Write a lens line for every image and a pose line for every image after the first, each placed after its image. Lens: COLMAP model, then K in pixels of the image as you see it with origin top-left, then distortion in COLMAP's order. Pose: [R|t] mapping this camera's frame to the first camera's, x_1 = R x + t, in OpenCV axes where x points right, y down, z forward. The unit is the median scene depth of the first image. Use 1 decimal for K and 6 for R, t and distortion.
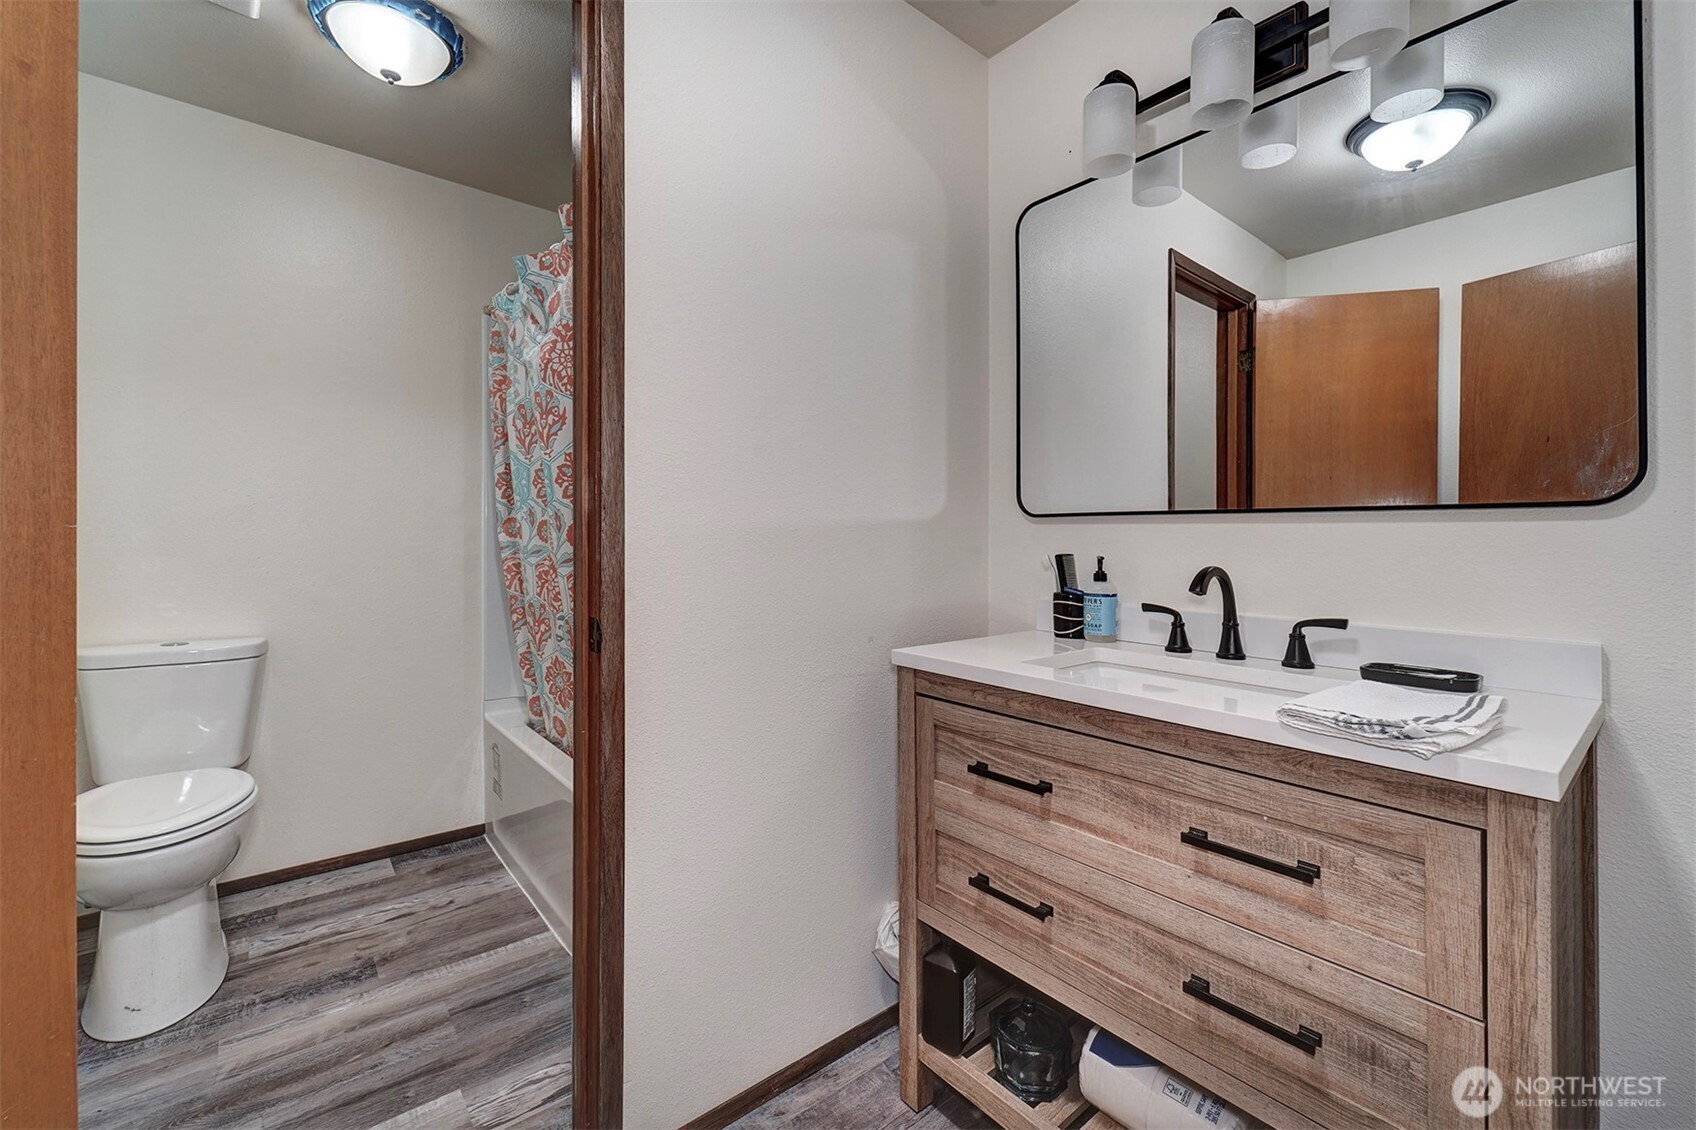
lens RADIAL K [[660.6, 0, 852.8], [0, 660.6, 551.3], [0, 0, 1]] dist [-0.003704, -0.000647]
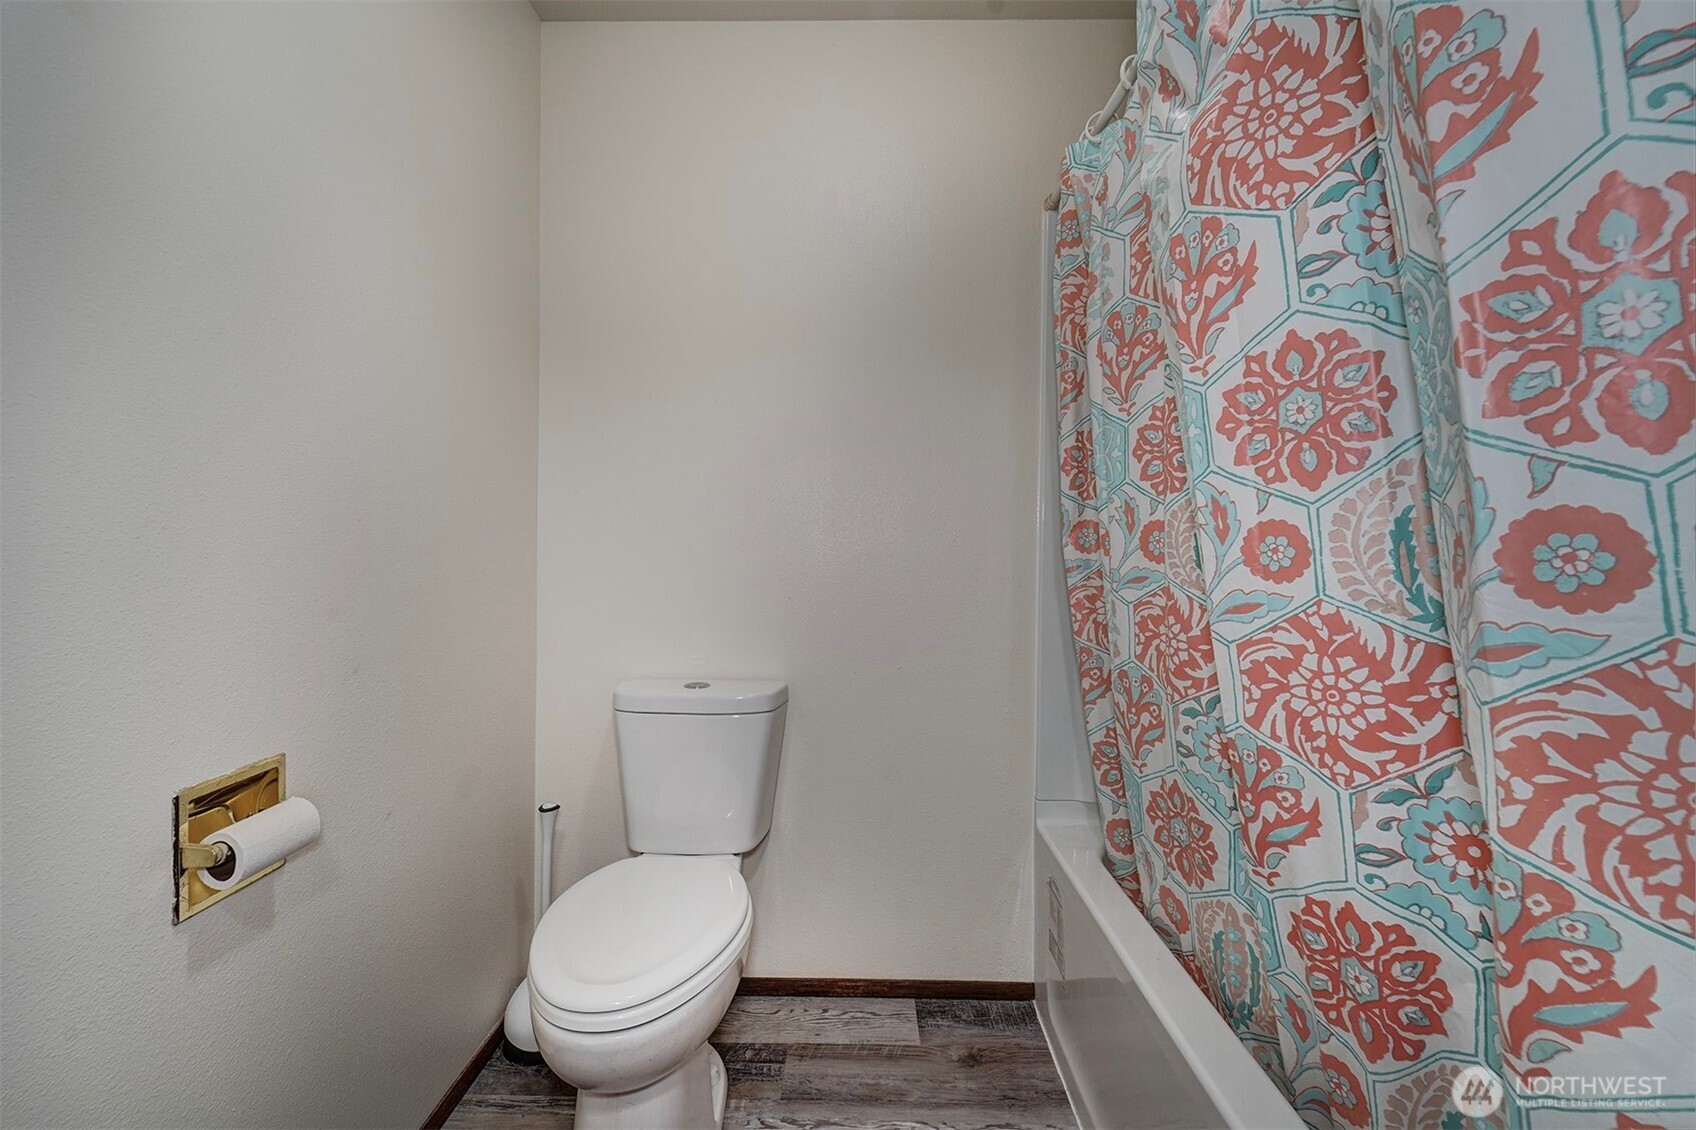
lens RADIAL K [[686.7, 0, 848.0], [0, 686.7, 565.0], [0, 0, 1]] dist [0.000656, -0.000396]
pose [[0.738574, 0.012587, -0.674055, -0.273002], [-0.011475, 0.999916, 0.006098, -0.012120], [0.674075, 0.003231, 0.738656, 0.418752]]
